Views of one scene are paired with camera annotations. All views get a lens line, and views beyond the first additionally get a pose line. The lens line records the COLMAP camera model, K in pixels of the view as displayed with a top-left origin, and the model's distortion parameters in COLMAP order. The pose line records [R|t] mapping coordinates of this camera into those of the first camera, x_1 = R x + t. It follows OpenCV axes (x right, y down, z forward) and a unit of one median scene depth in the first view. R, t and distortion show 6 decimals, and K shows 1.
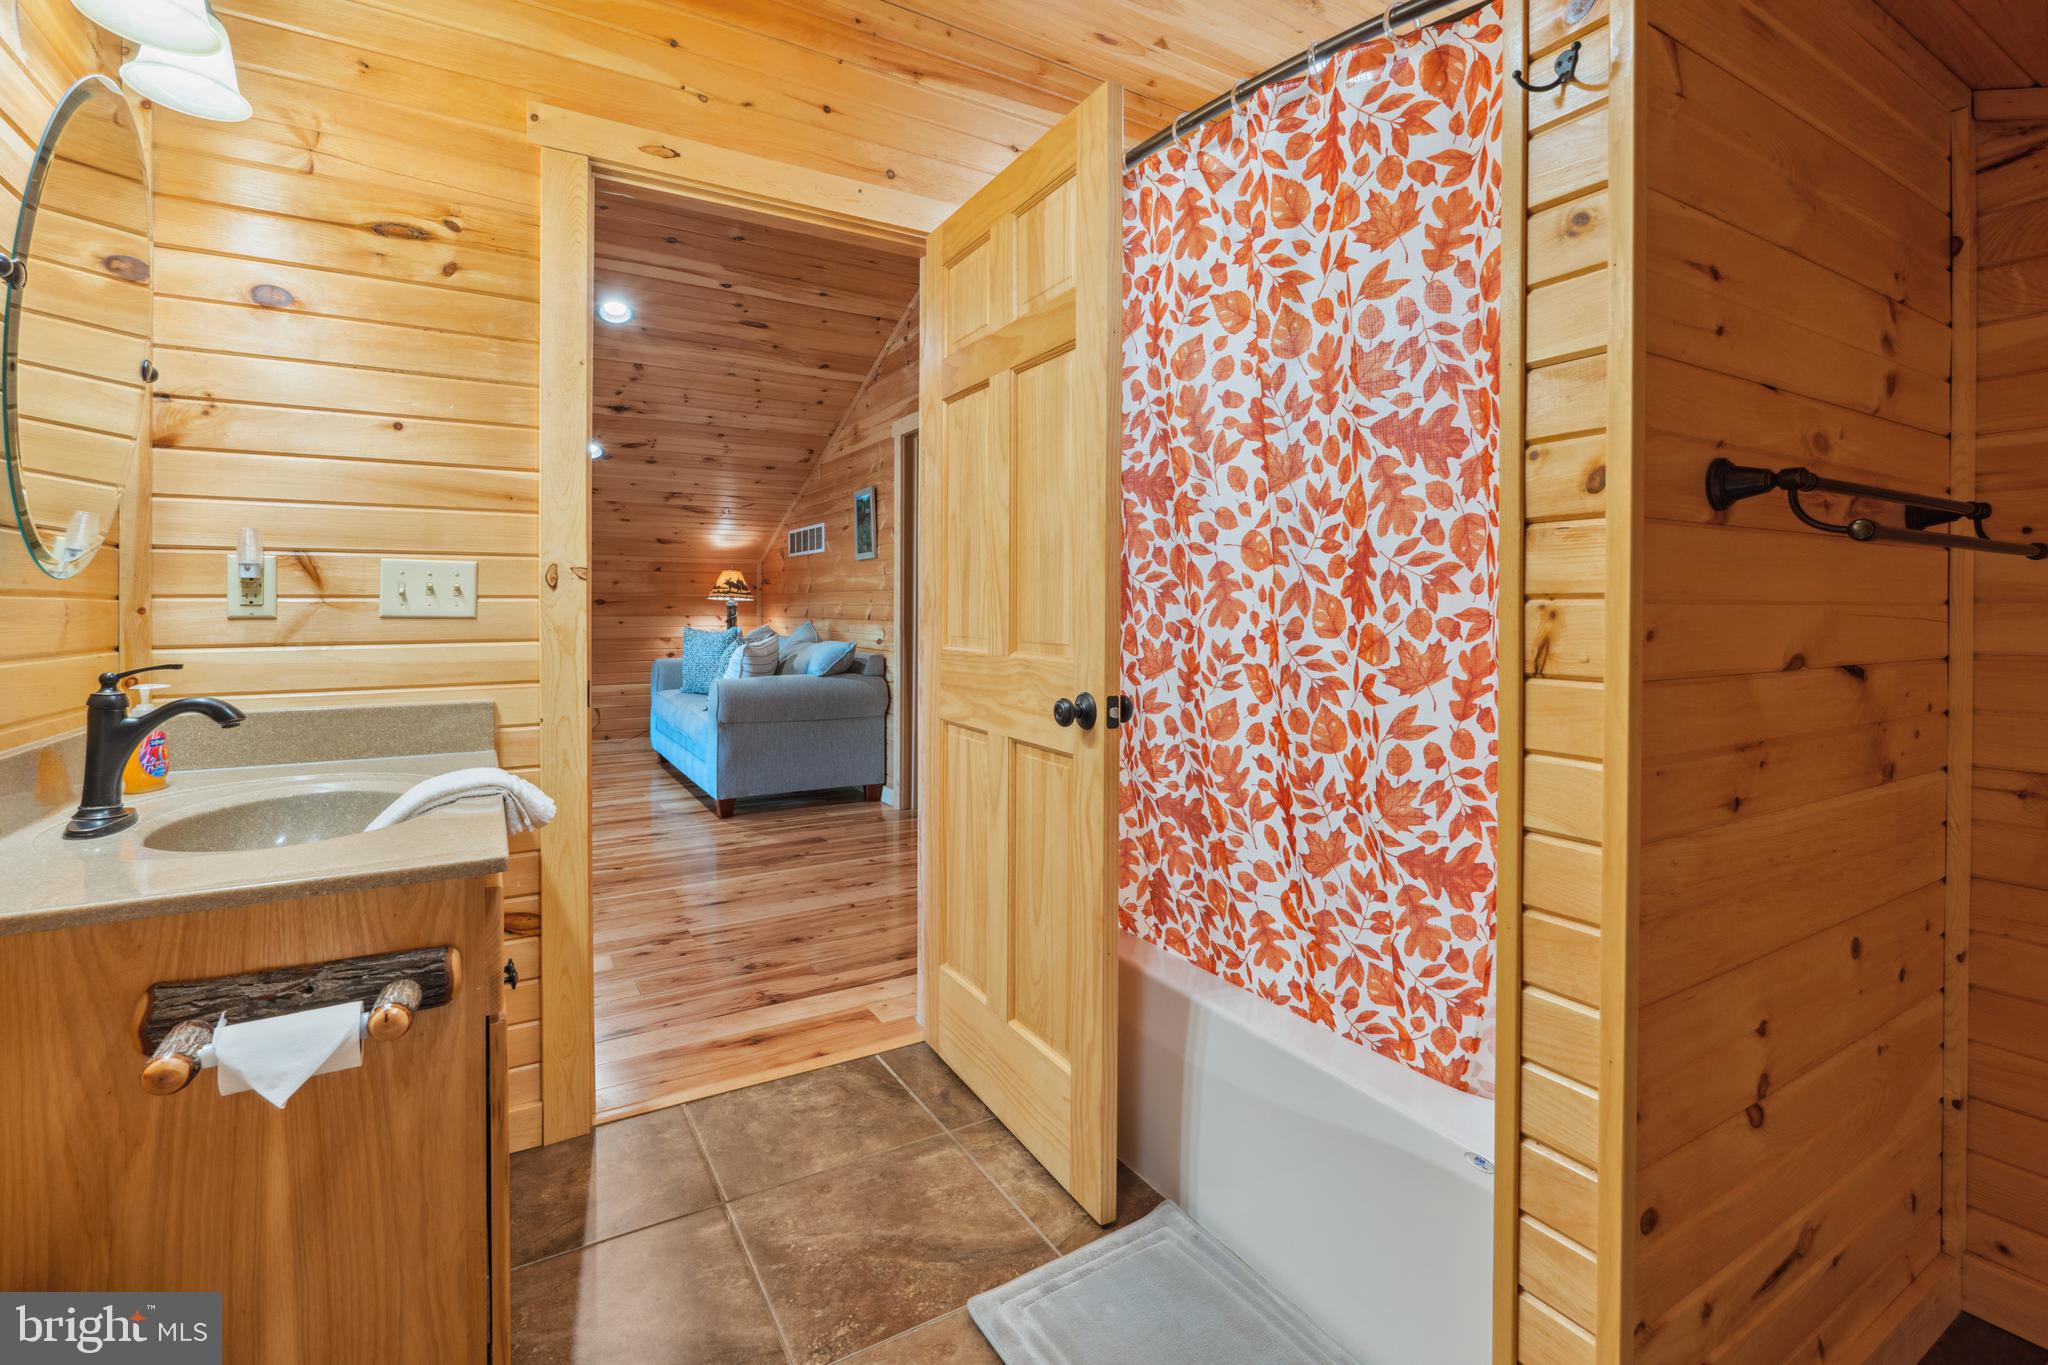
lens RADIAL K [[908.7, 0, 1022.0], [0, 908.7, 618.4], [0, 0, 1]] dist [-0.009263, 0.000883]
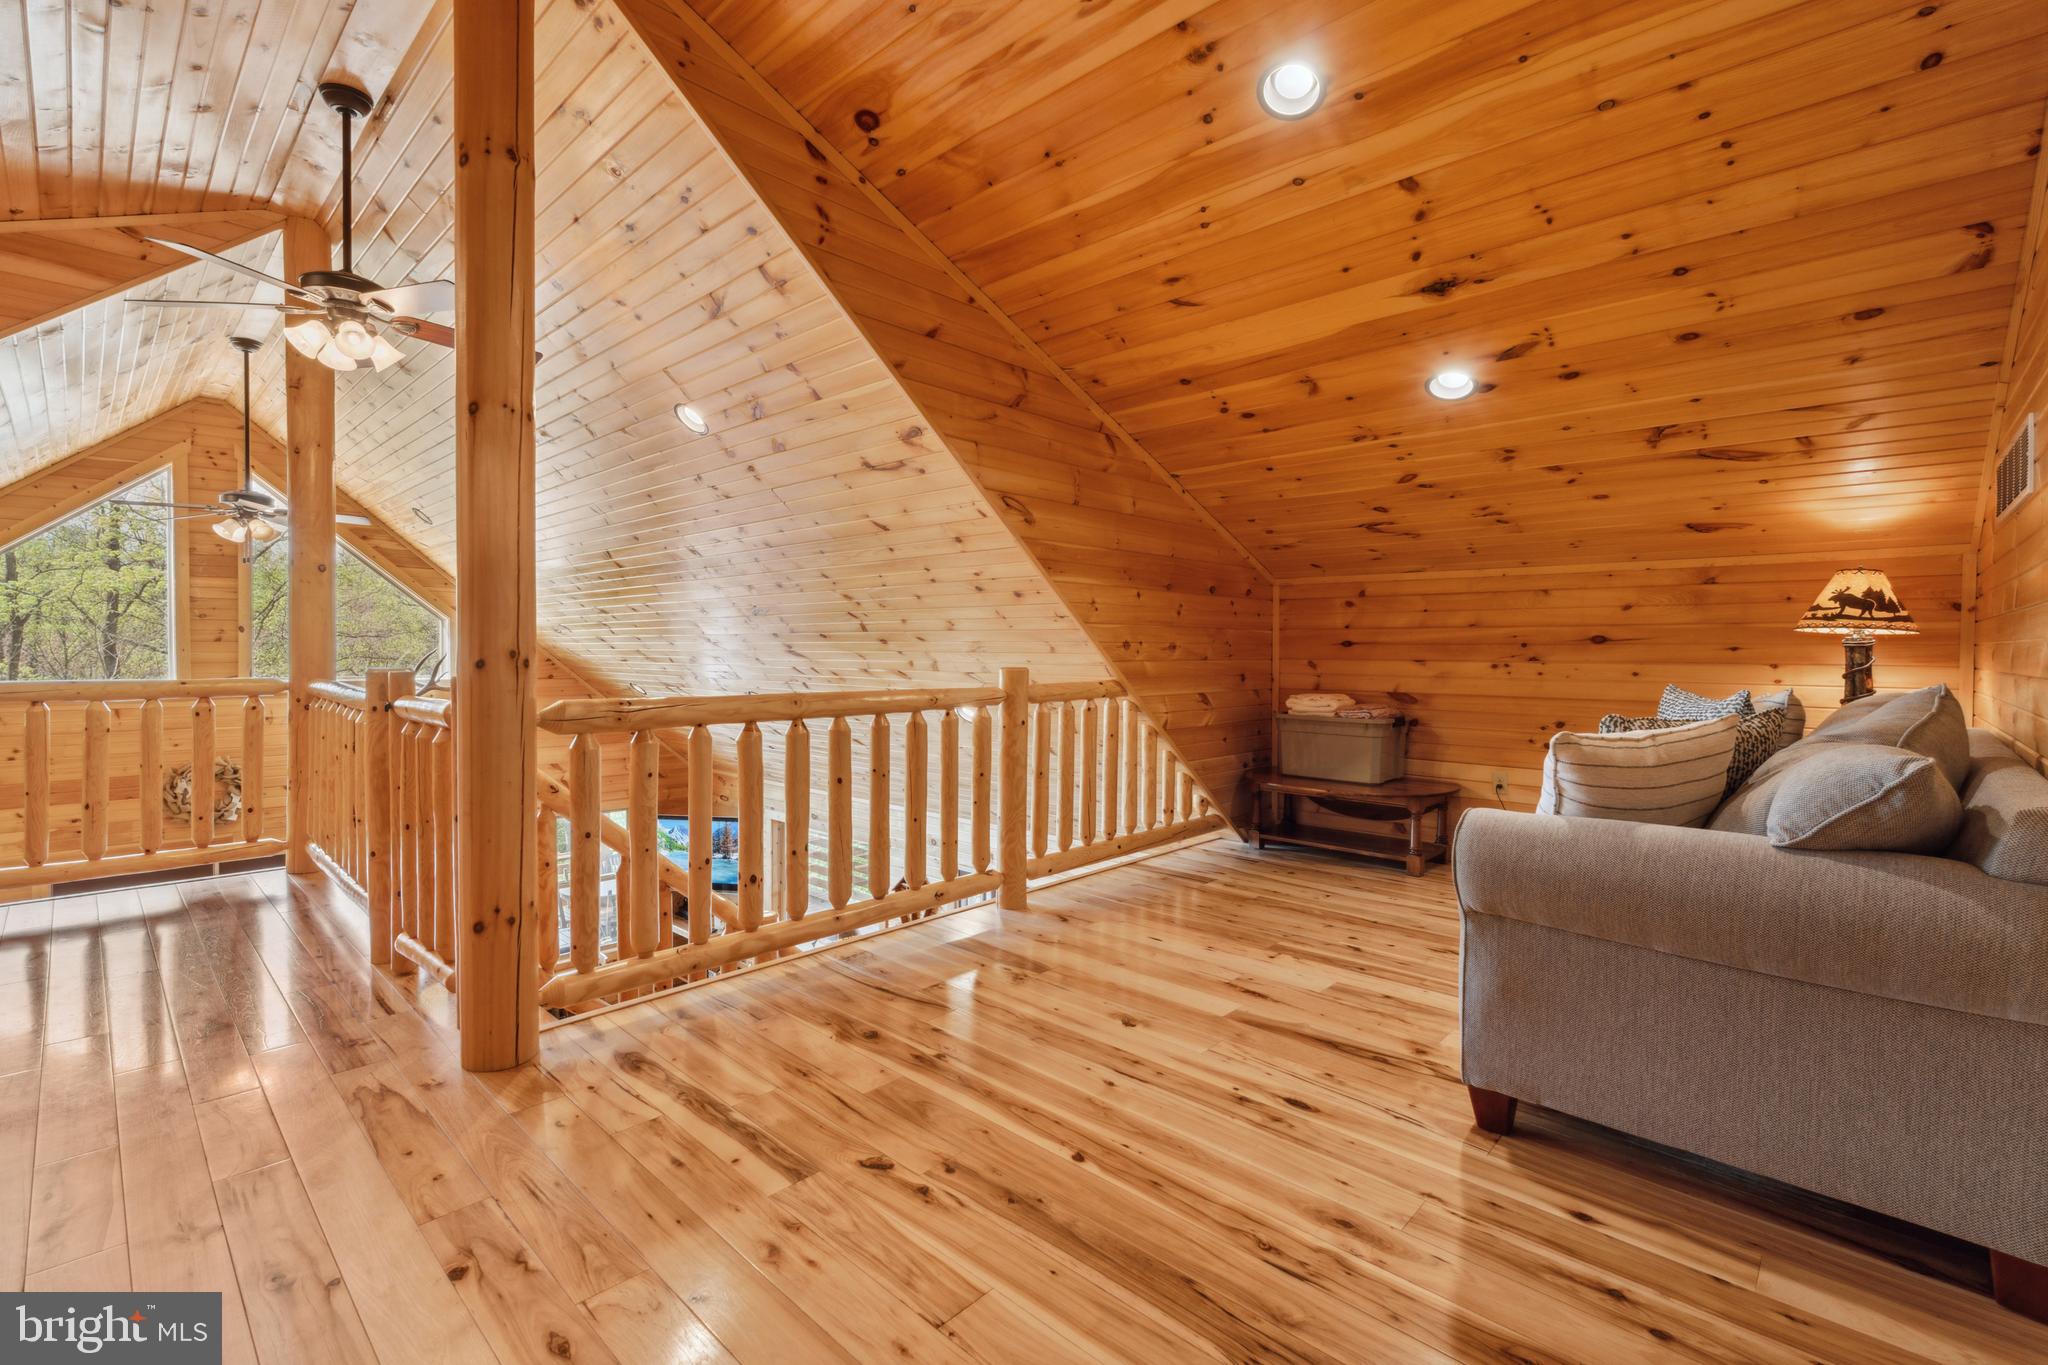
lens RADIAL K [[908.7, 0, 1036.2], [0, 908.7, 671.0], [0, 0, 1]] dist [-0.009263, 0.000883]
pose [[0.280585, 0.020264, -0.959615, 0.016089], [-0.012275, 0.999771, 0.017523, -0.003730], [0.959751, 0.006863, 0.280770, 0.507833]]
